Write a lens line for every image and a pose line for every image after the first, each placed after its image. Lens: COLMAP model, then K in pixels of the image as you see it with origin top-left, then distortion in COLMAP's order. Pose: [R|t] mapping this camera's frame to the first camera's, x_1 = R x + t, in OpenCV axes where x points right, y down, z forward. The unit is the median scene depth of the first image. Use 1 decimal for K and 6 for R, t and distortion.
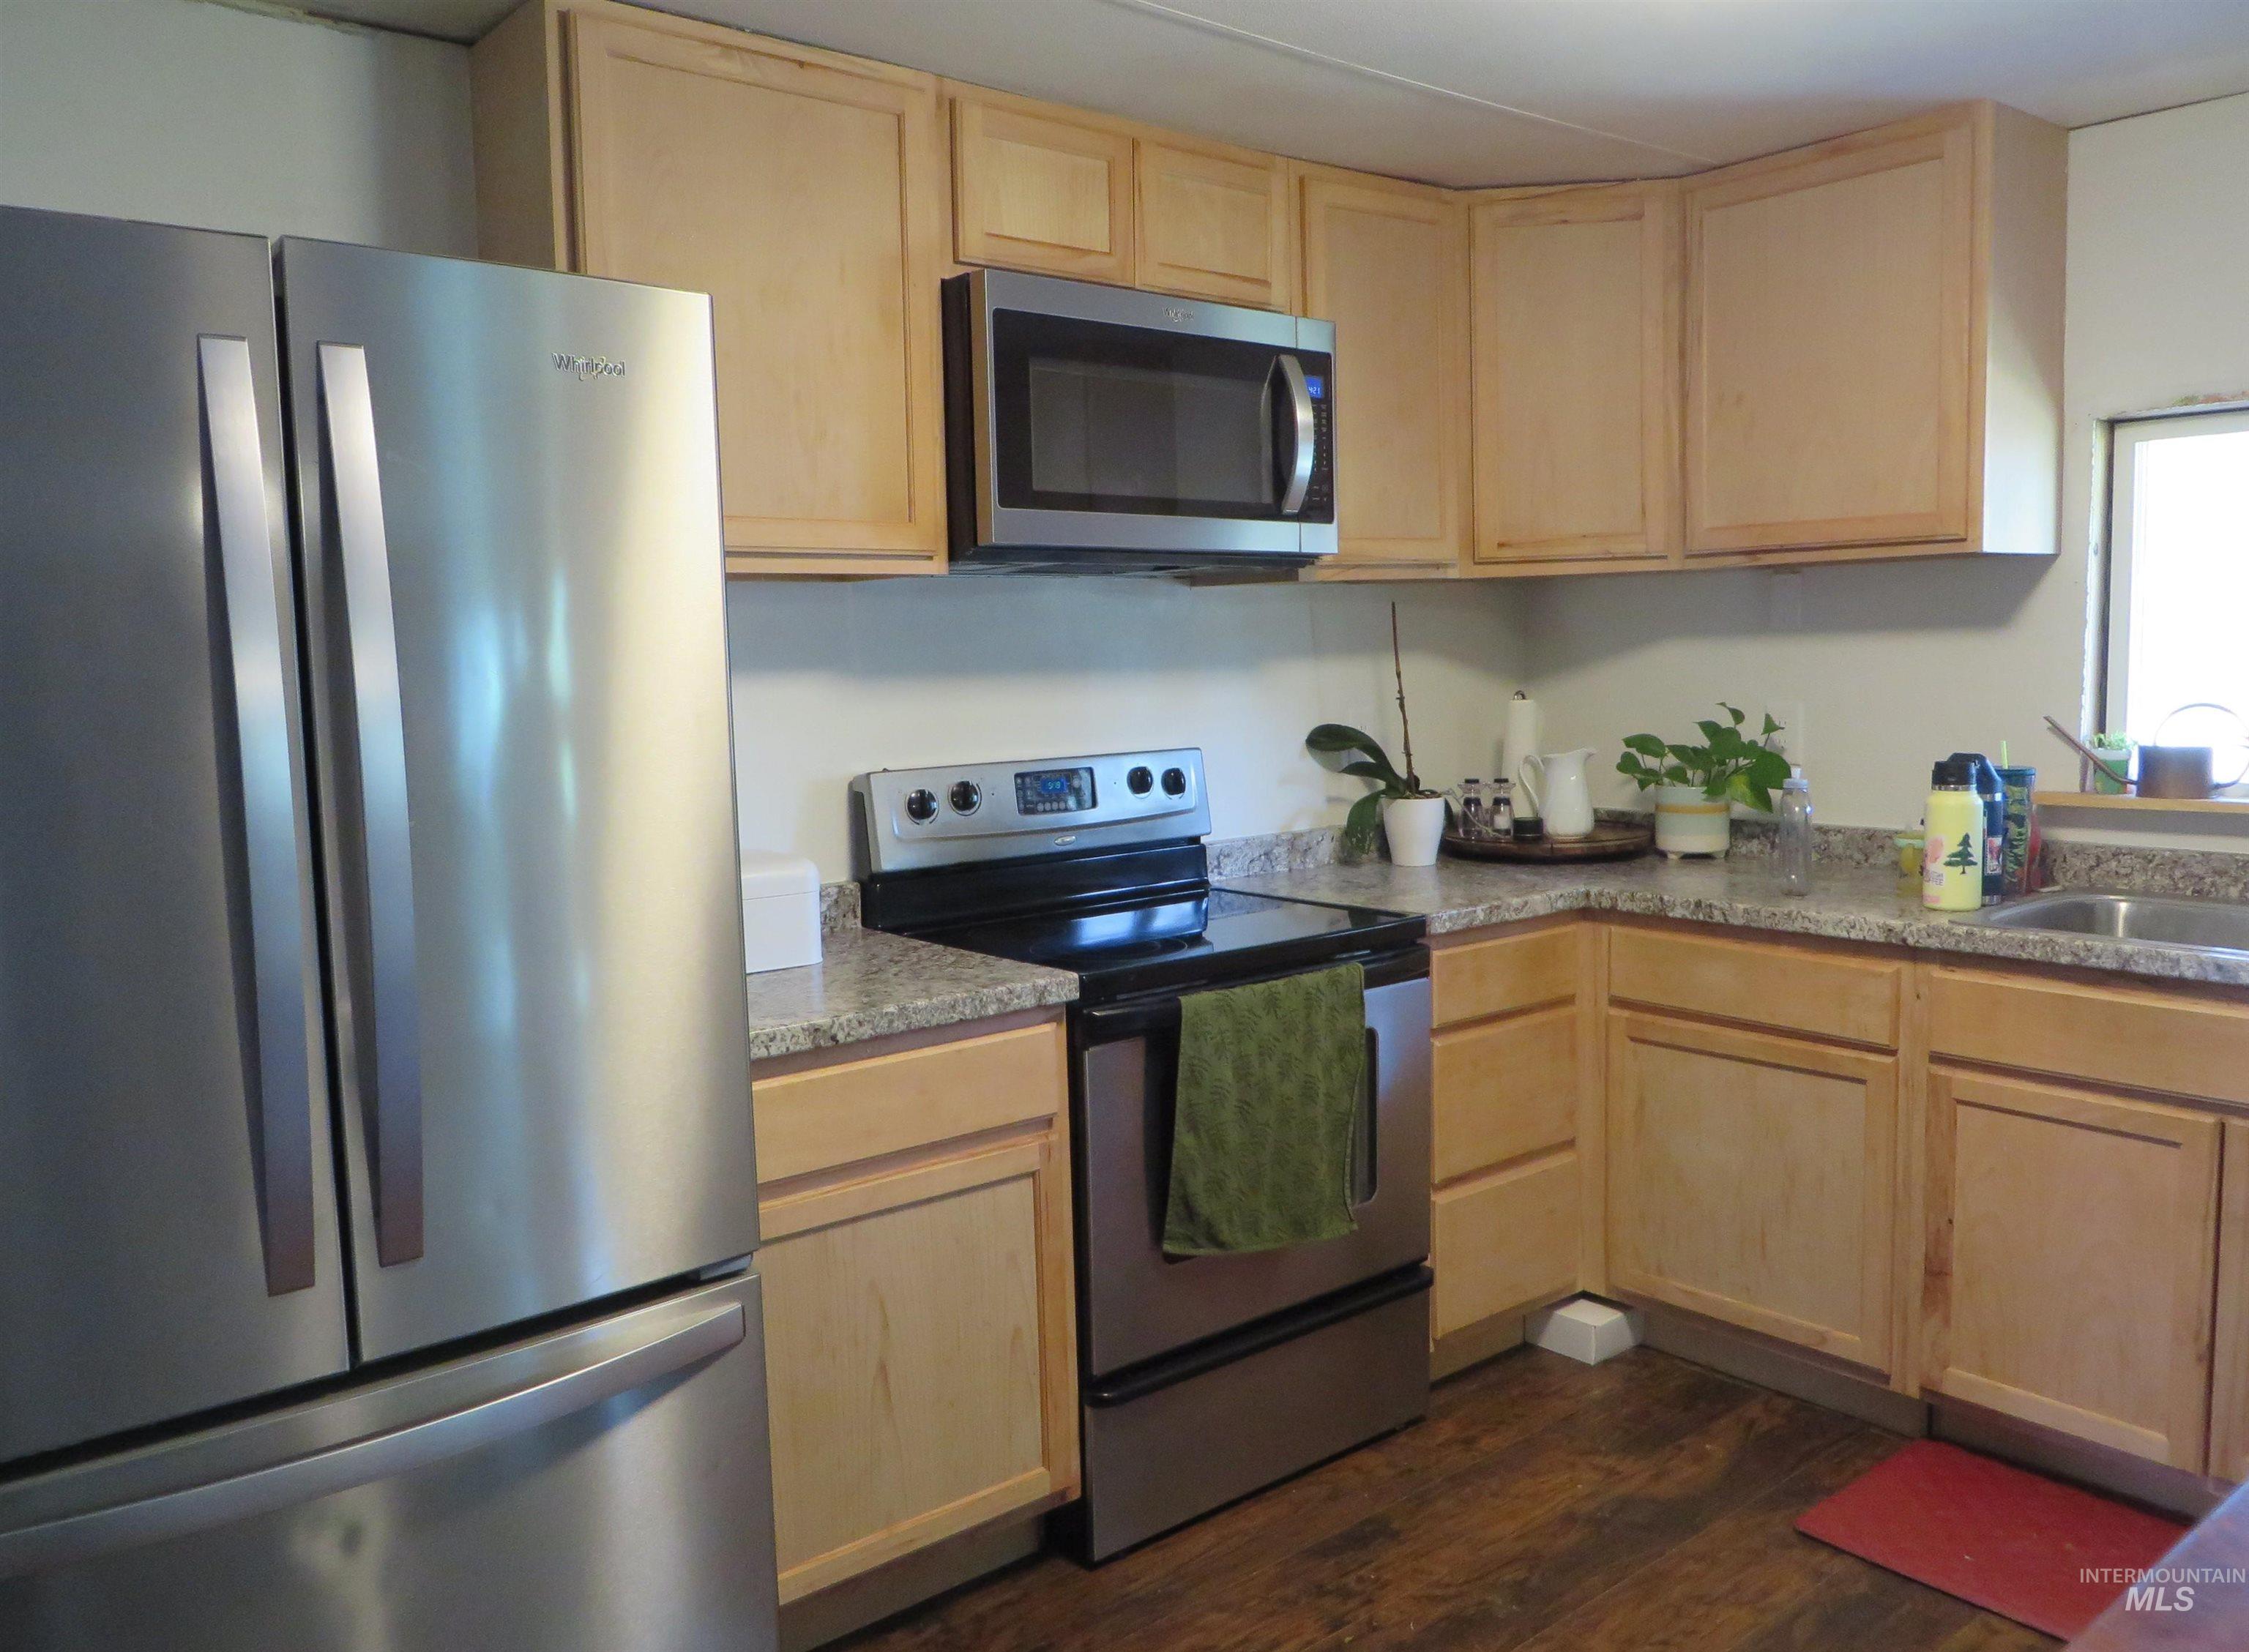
lens RADIAL K [[1697.9, 0, 1124.5], [0, 1697.9, 826.0], [0, 0, 1]] dist [-0.024849, -0.003016]
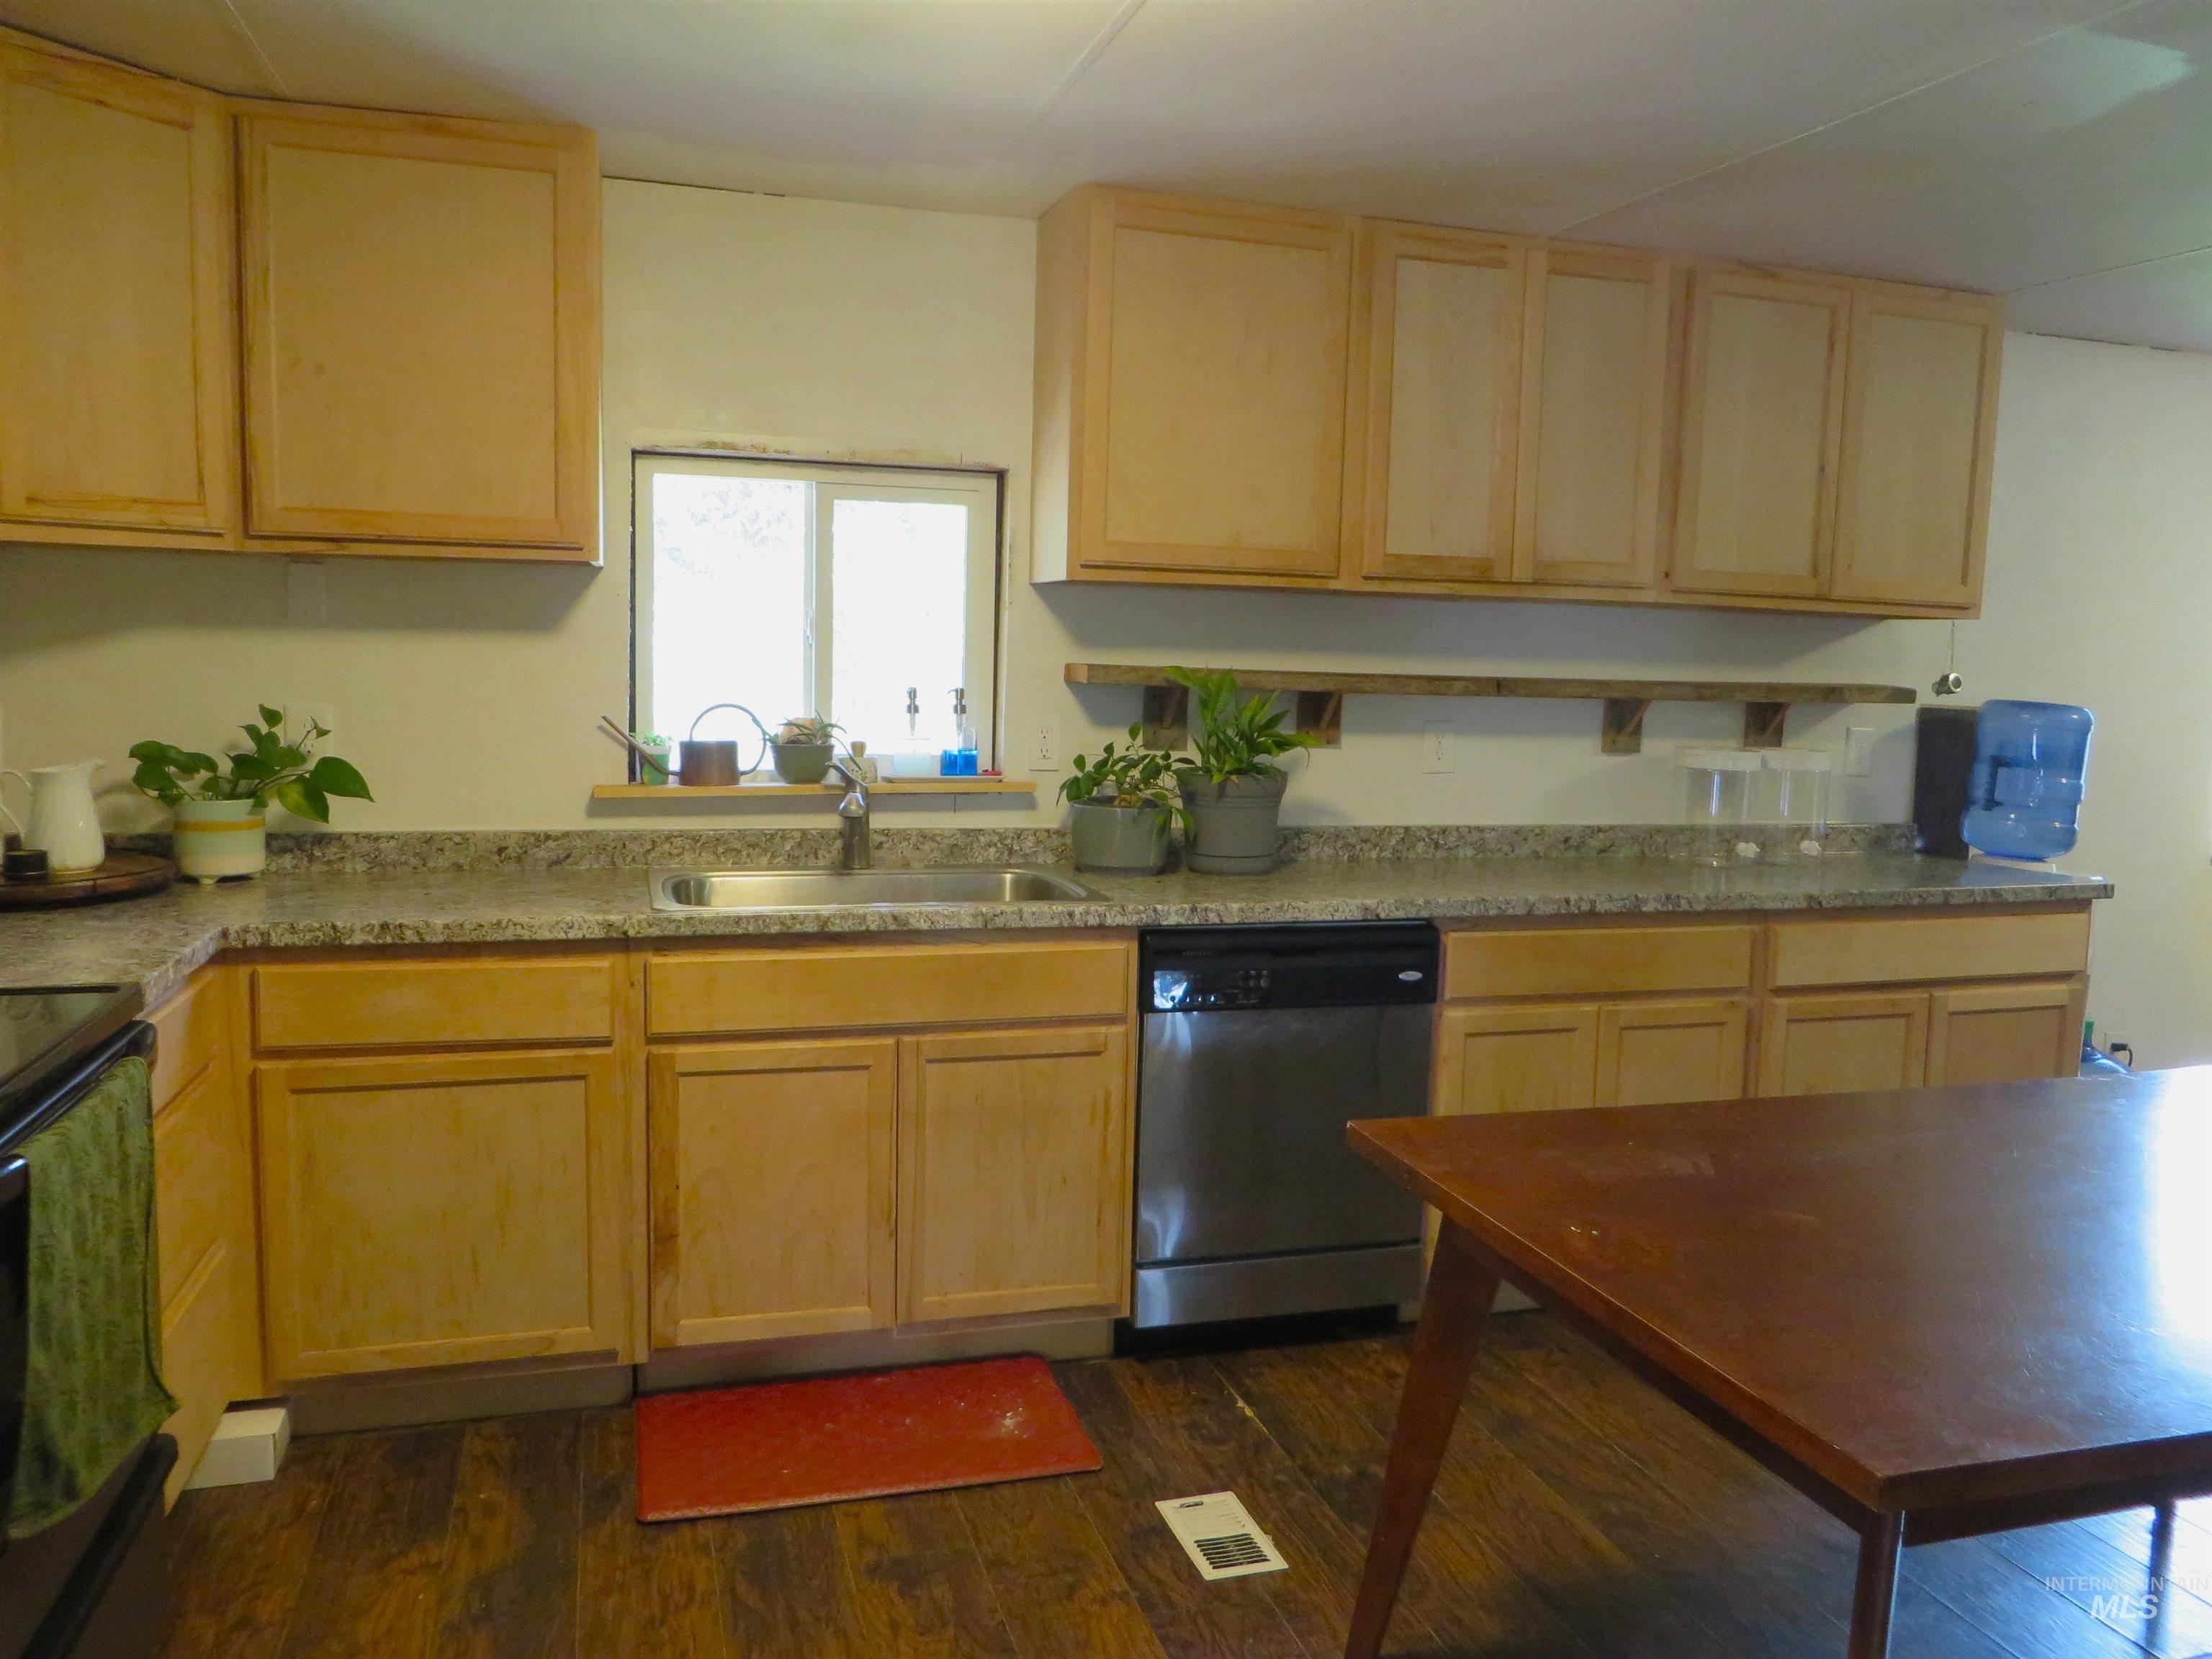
lens RADIAL K [[1658.5, 0, 1106.0], [0, 1658.5, 829.5], [0, 0, 1]] dist [-0.014605, 0.005101]
pose [[0.383171, -0.069902, 0.921029, -0.318964], [0.062637, 0.996803, 0.049594, -0.024818], [-0.921551, 0.038688, 0.386324, 0.288047]]
